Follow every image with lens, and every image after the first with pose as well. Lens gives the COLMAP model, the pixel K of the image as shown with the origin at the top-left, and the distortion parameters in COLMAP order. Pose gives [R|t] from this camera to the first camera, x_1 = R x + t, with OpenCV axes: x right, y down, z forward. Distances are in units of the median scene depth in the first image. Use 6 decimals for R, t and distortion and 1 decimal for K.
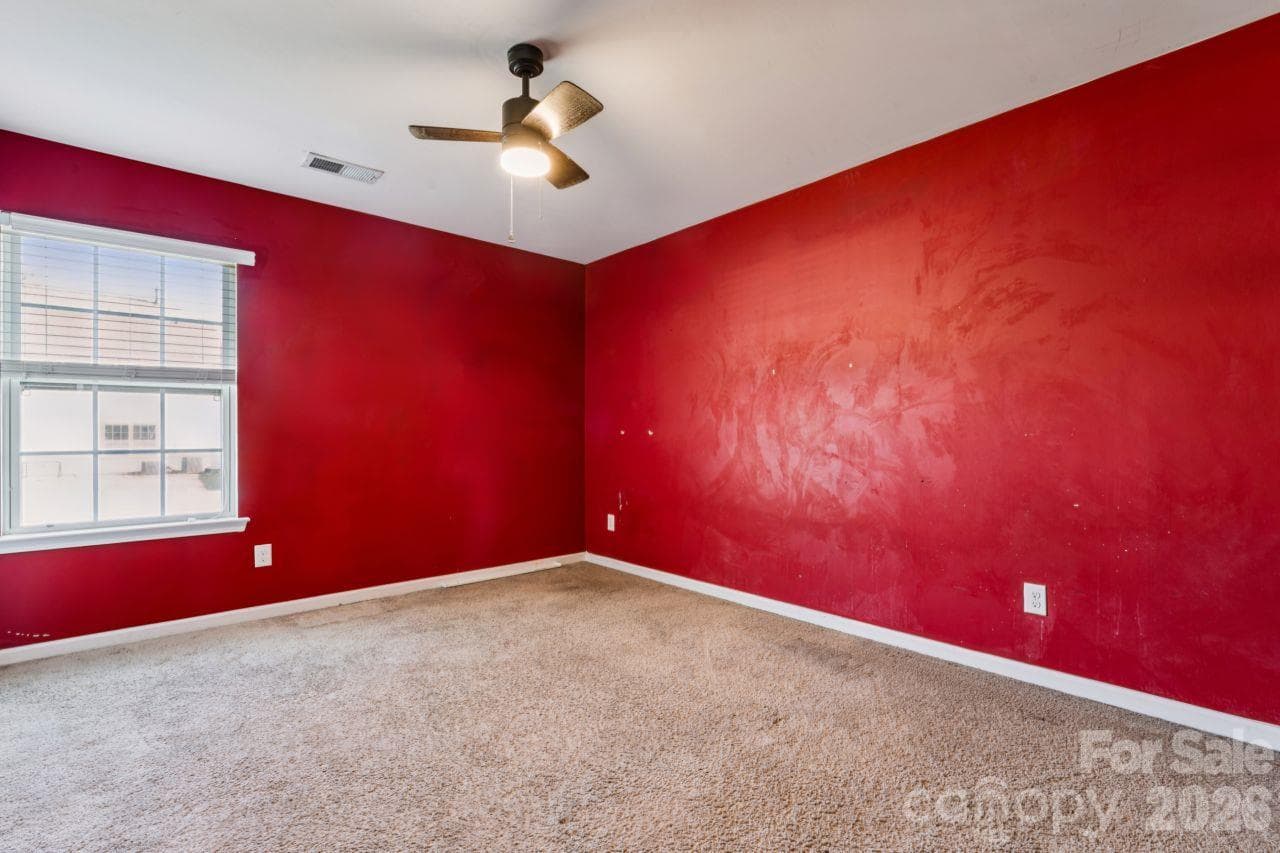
lens RADIAL K [[582.1, 0, 637.2], [0, 582.1, 425.7], [0, 0, 1]] dist [0.001527, 0.000146]
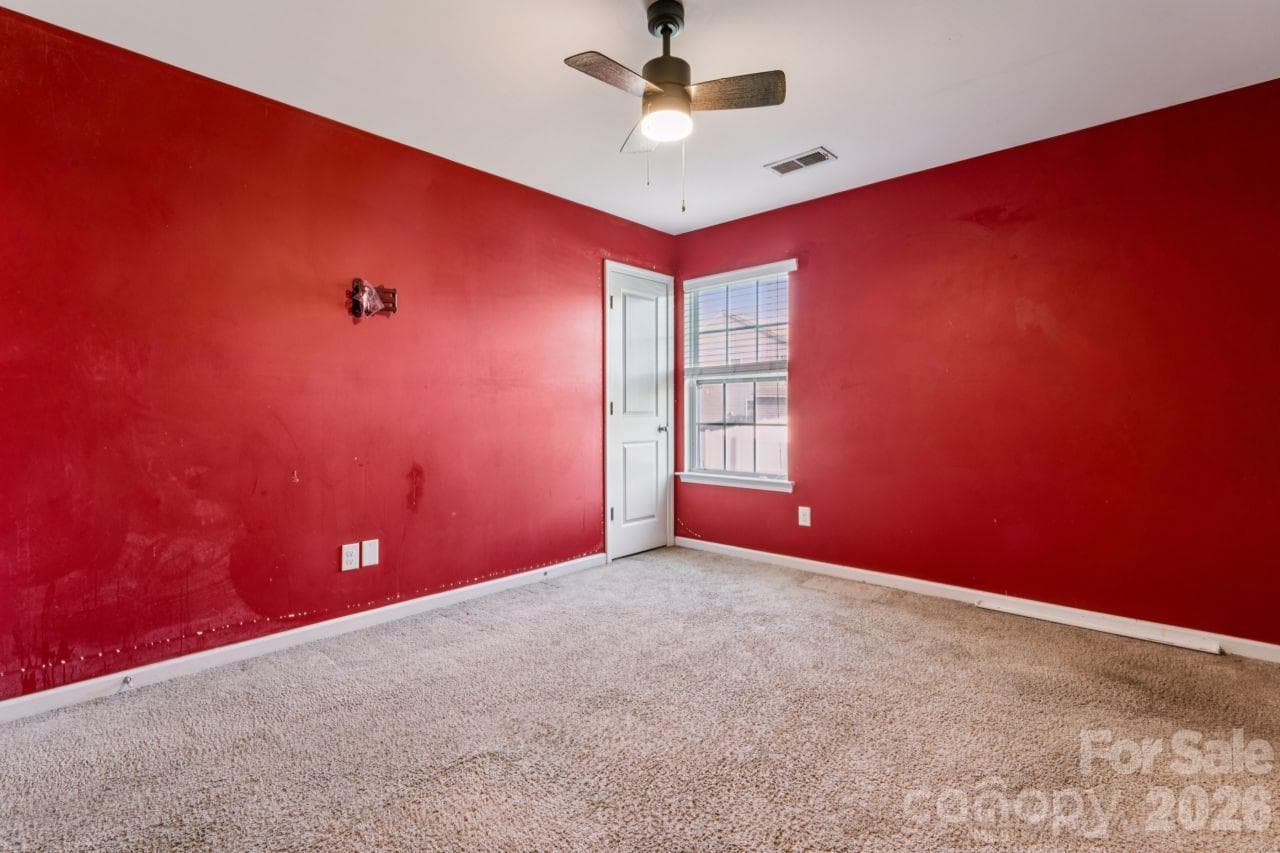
lens RADIAL K [[582.1, 0, 637.2], [0, 582.1, 425.7], [0, 0, 1]] dist [0.001527, 0.000146]
pose [[0.123859, 0.028646, -0.991886, 0.486936], [0.013353, 0.999445, 0.030532, 0.000692], [0.992210, -0.017026, 0.123408, 0.546728]]
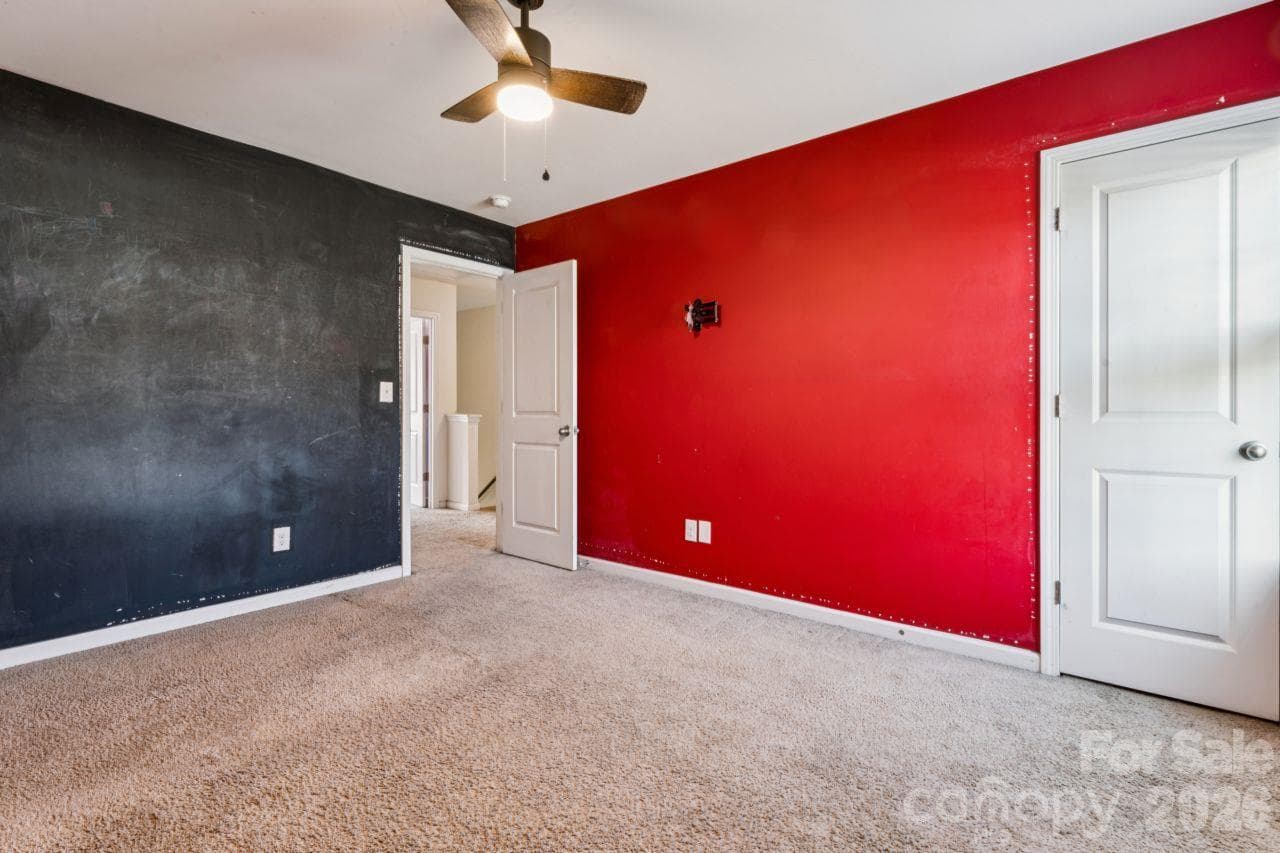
lens RADIAL K [[587.0, 0, 634.6], [0, 587.0, 417.1], [0, 0, 1]] dist [0.001773, 0.000257]
pose [[-0.980532, 0.010255, -0.196093, -0.117504], [0.010028, 0.999947, 0.002153, 0.007582], [0.196105, 0.000145, -0.980583, 1.253764]]
